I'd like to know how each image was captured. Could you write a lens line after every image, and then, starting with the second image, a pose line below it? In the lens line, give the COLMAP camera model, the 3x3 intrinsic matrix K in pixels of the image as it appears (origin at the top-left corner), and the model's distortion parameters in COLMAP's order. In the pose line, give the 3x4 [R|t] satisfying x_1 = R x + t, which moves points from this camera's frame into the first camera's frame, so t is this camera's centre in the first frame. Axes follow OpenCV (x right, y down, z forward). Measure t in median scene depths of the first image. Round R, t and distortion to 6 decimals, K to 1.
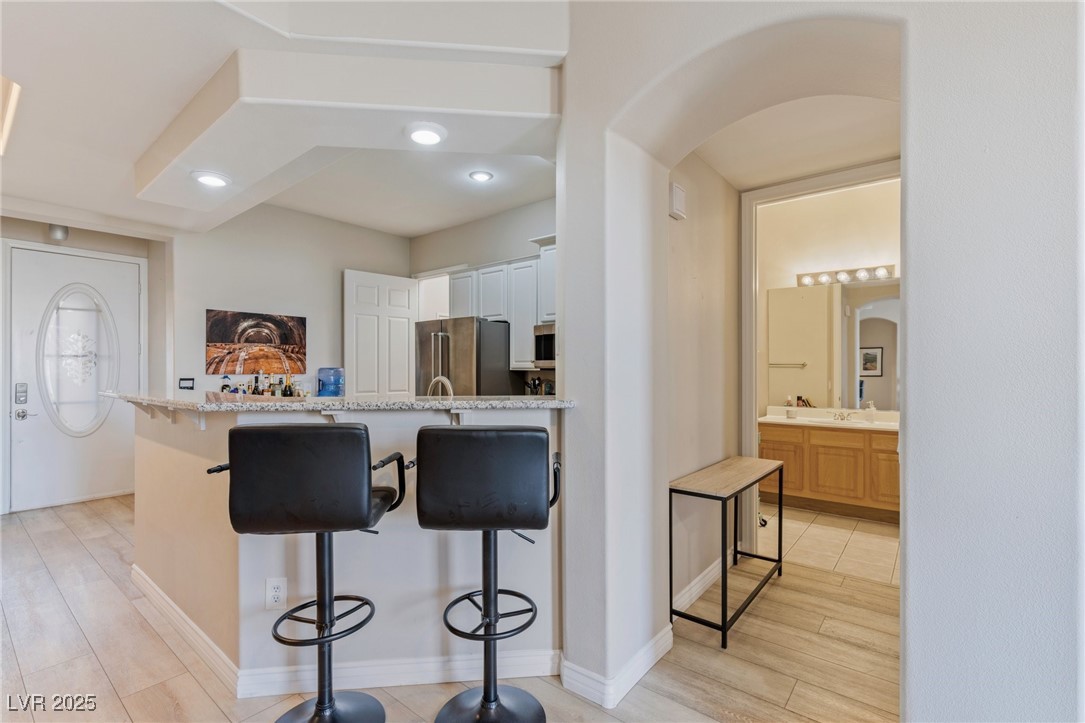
lens RADIAL K [[490.7, 0, 542.5], [0, 490.7, 361.5], [0, 0, 1]] dist [-0.000240, -0.000145]
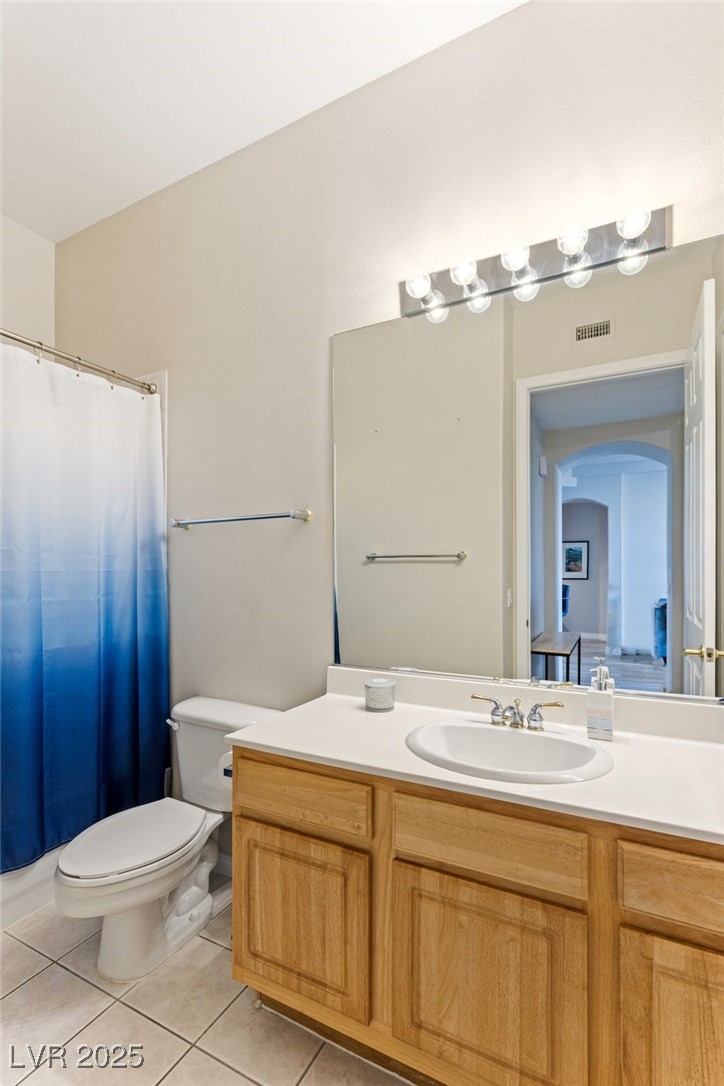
lens RADIAL K [[491.1, 0, 375.3], [0, 491.1, 566.5], [0, 0, 1]] dist [-0.000240, -0.000145]
pose [[0.977463, -0.004873, 0.211049, 0.324927], [0.005161, 0.999986, -0.000815, 0.015388], [-0.211042, 0.001886, 0.977475, 0.507116]]
